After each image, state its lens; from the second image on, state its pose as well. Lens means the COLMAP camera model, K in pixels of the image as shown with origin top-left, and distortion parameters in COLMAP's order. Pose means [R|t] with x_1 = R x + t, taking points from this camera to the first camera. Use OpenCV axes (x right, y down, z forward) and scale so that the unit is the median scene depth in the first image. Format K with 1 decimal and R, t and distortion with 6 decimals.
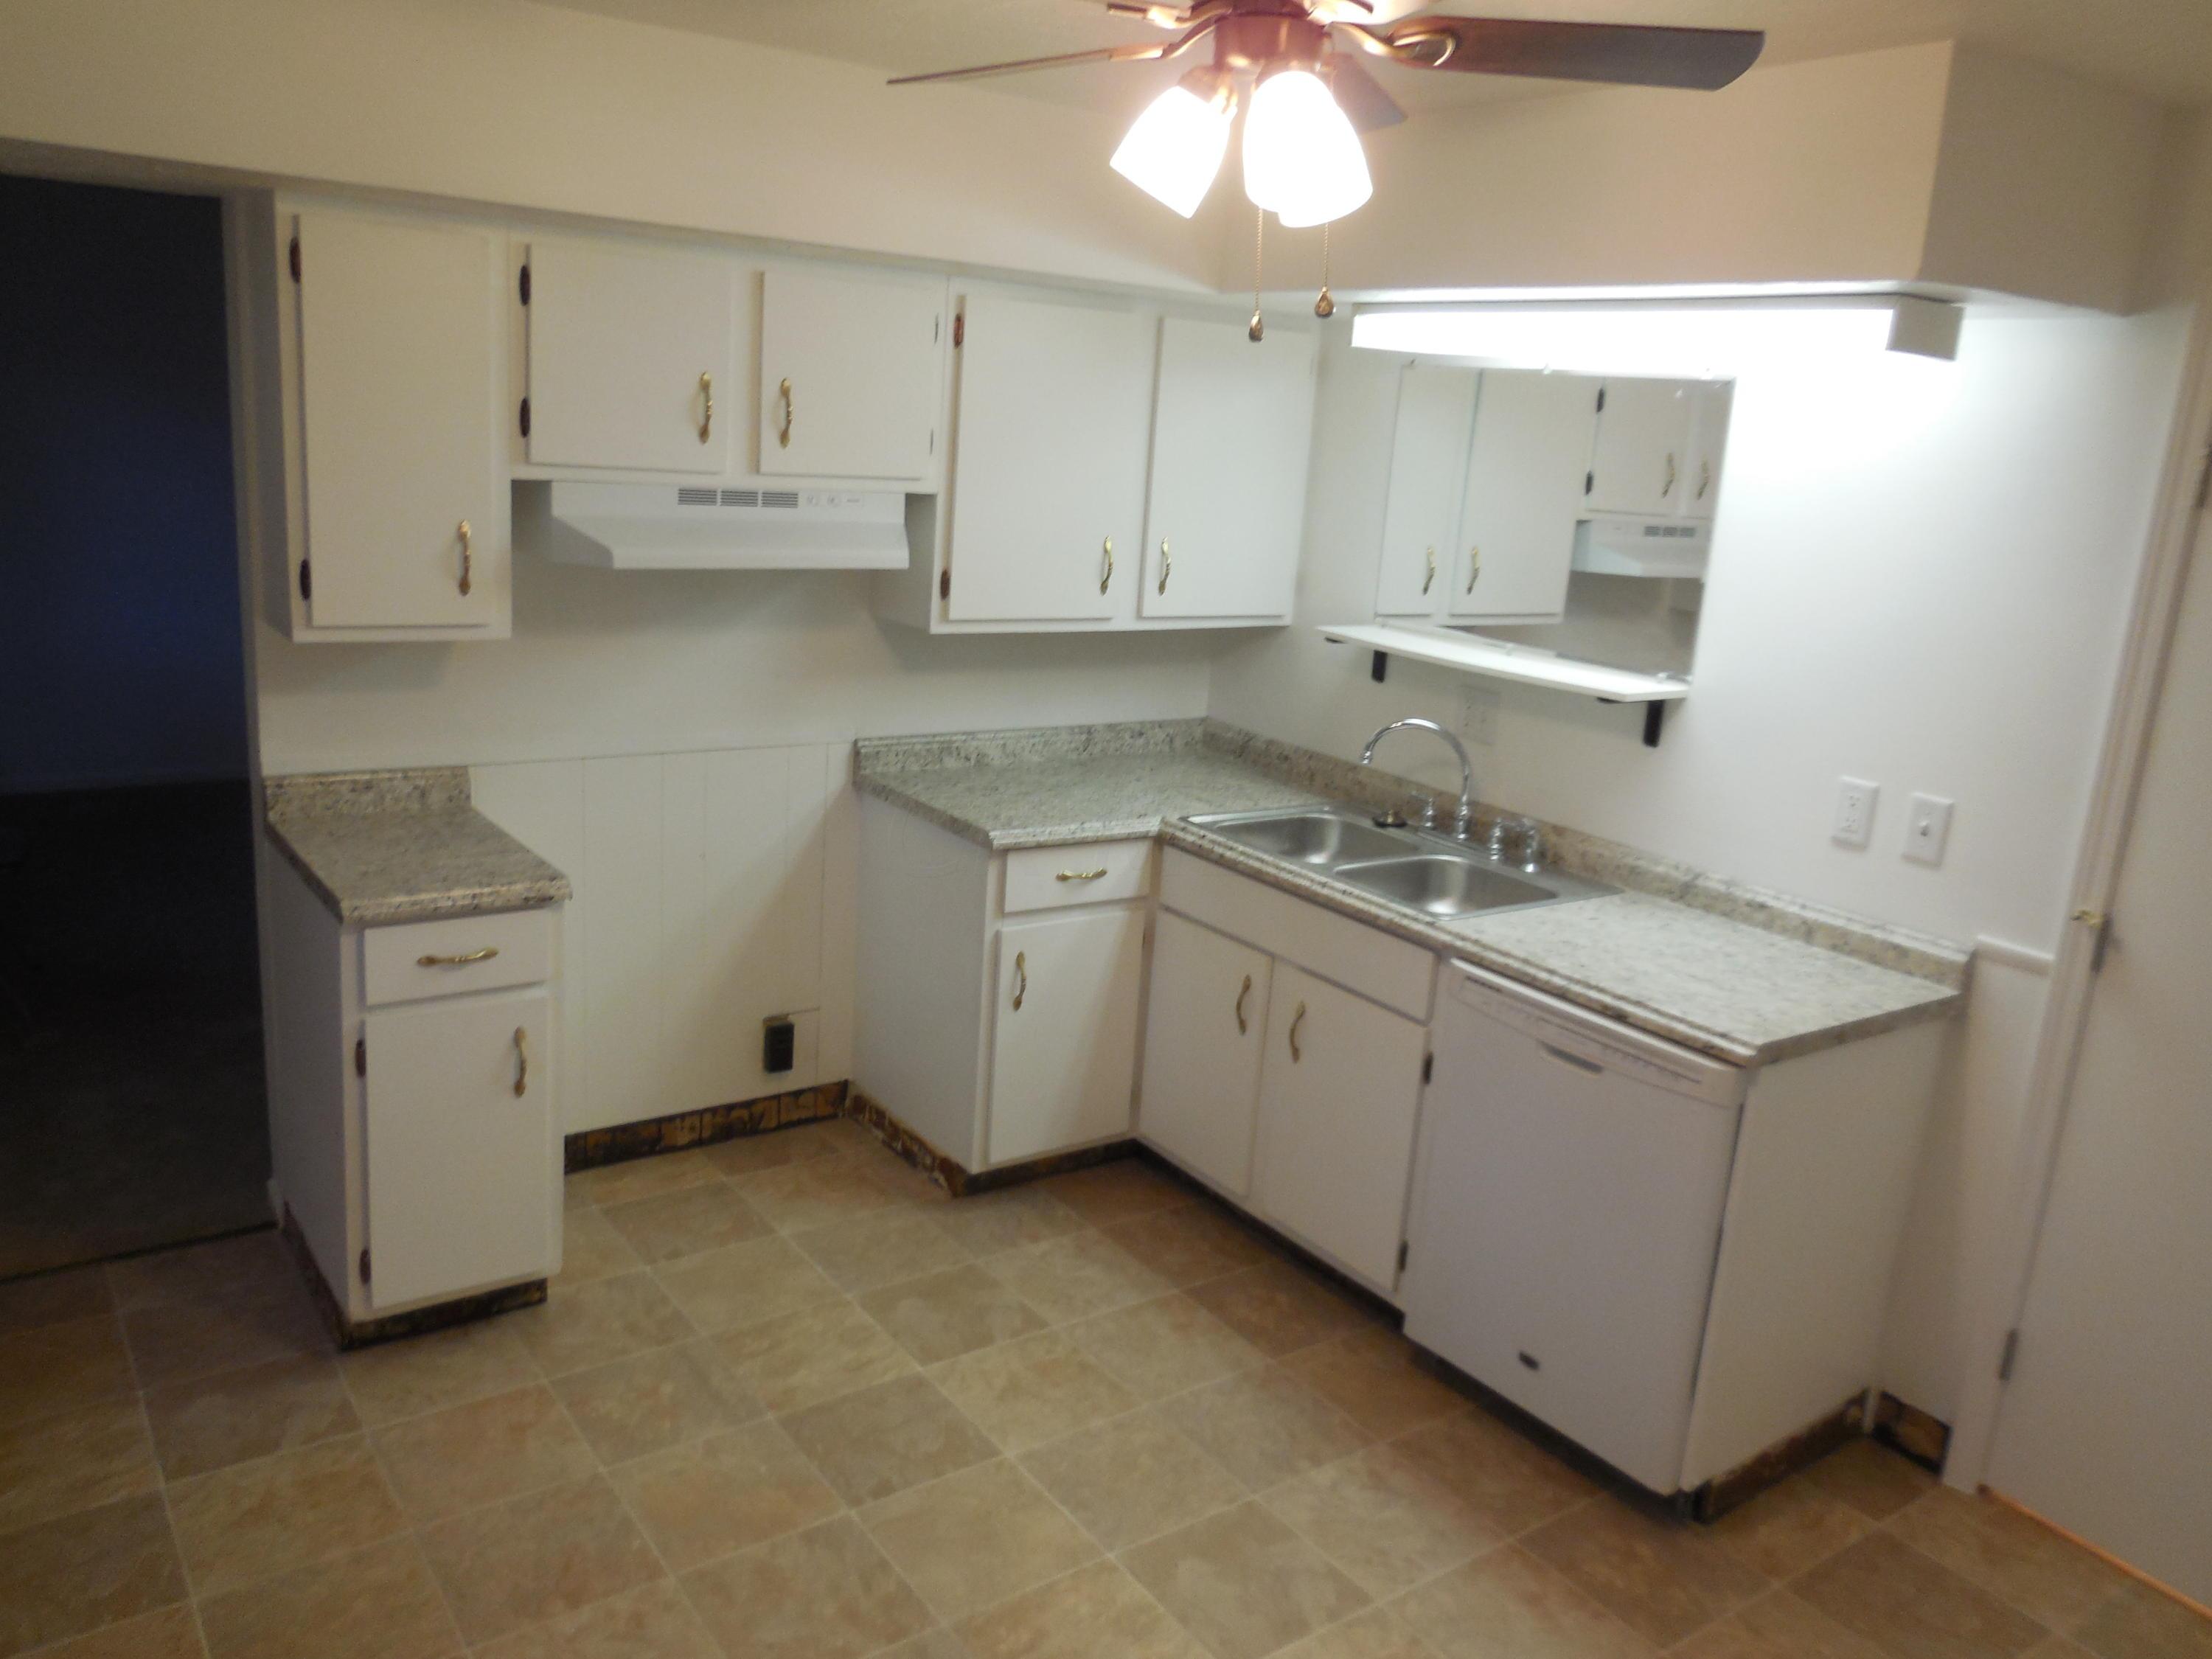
lens RADIAL K [[1659.2, 0, 1077.8], [0, 1659.2, 811.0], [0, 0, 1]] dist [-0.004799, 0.004234]
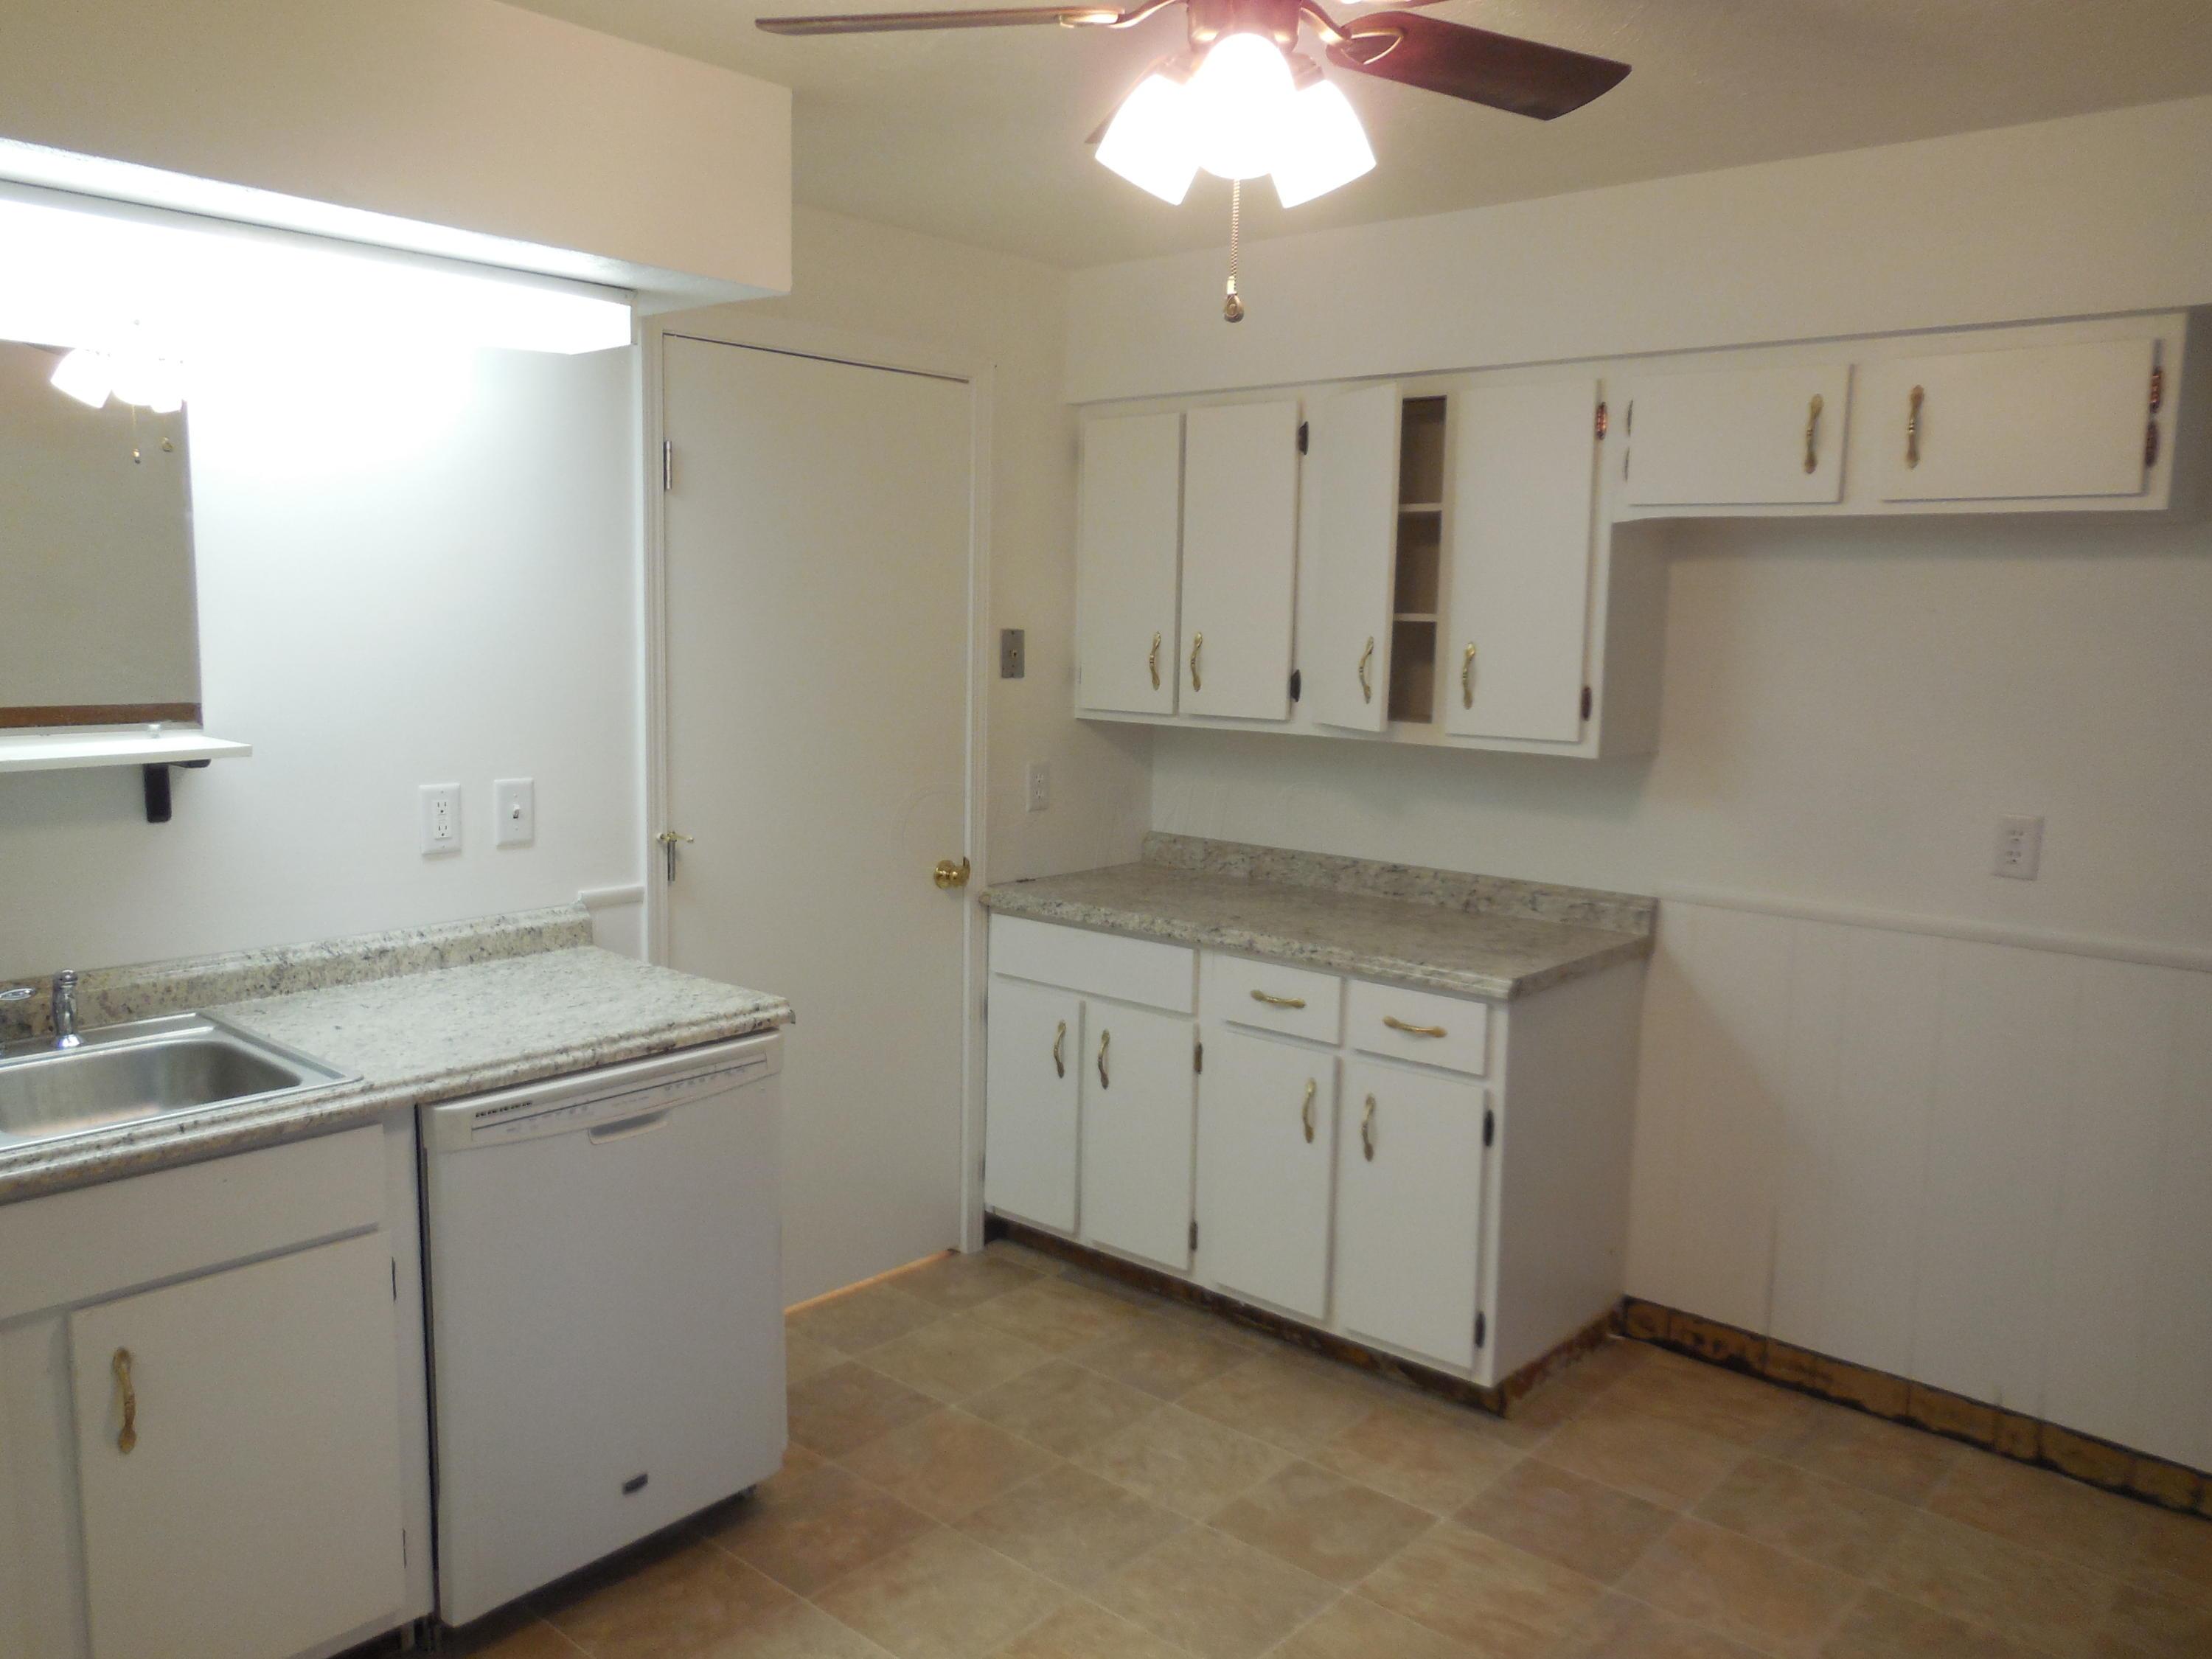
lens RADIAL K [[1659.2, 0, 1069.6], [0, 1659.2, 826.8], [0, 0, 1]] dist [-0.004799, 0.004234]
pose [[-0.212974, -0.199595, 0.956454, -0.530578], [0.195840, 0.950326, 0.241924, -0.158205], [-0.957230, 0.238836, -0.163306, 0.831065]]
